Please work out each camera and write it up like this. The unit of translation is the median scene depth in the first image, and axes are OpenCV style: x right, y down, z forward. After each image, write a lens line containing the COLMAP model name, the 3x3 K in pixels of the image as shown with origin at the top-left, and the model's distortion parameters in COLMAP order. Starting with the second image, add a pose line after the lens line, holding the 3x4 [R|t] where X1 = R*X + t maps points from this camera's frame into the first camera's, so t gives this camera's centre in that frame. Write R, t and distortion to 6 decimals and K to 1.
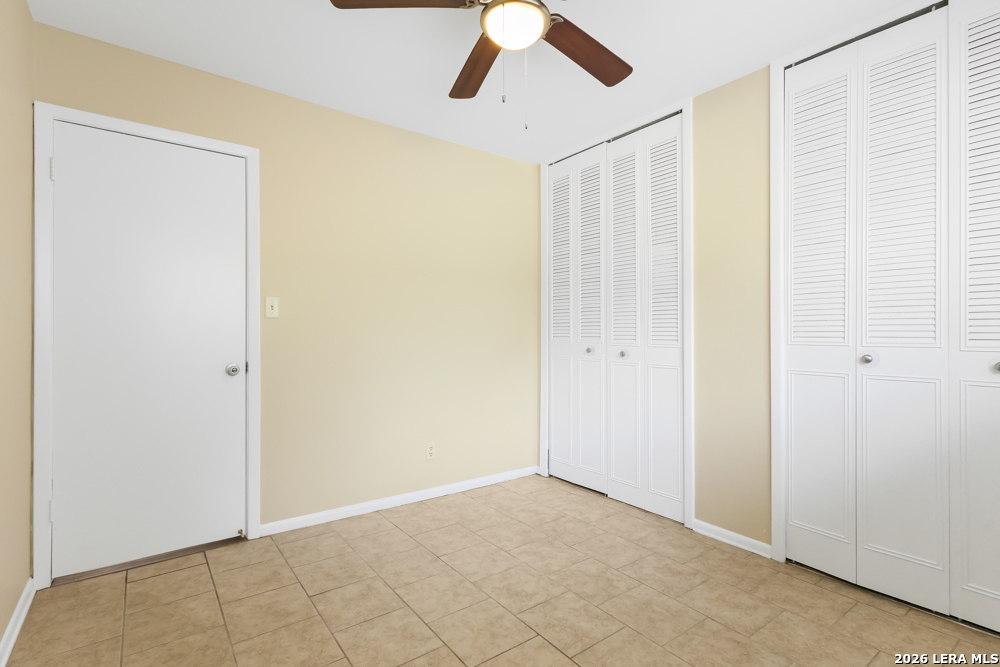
lens RADIAL K [[471.8, 0, 493.8], [0, 471.8, 328.5], [0, 0, 1]] dist [0.003024, 0.001047]
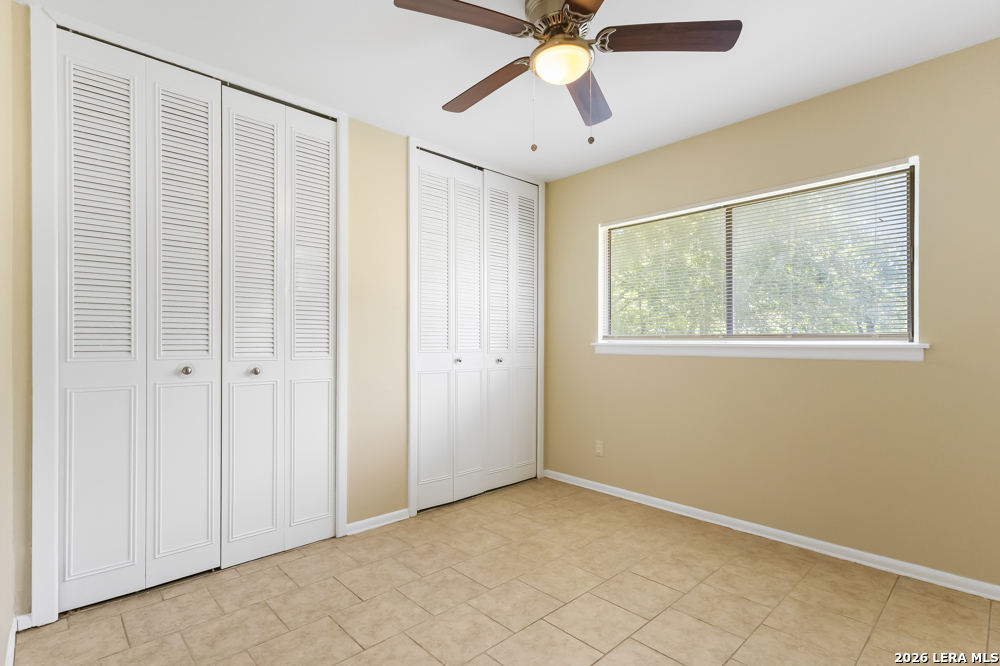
lens RADIAL K [[471.8, 0, 495.5], [0, 471.8, 340.1], [0, 0, 1]] dist [0.003024, 0.001047]
pose [[-0.103983, 0.004616, 0.994568, -0.680128], [-0.006879, 0.999962, -0.005360, 0.004125], [-0.994555, -0.007399, -0.103947, 0.841856]]
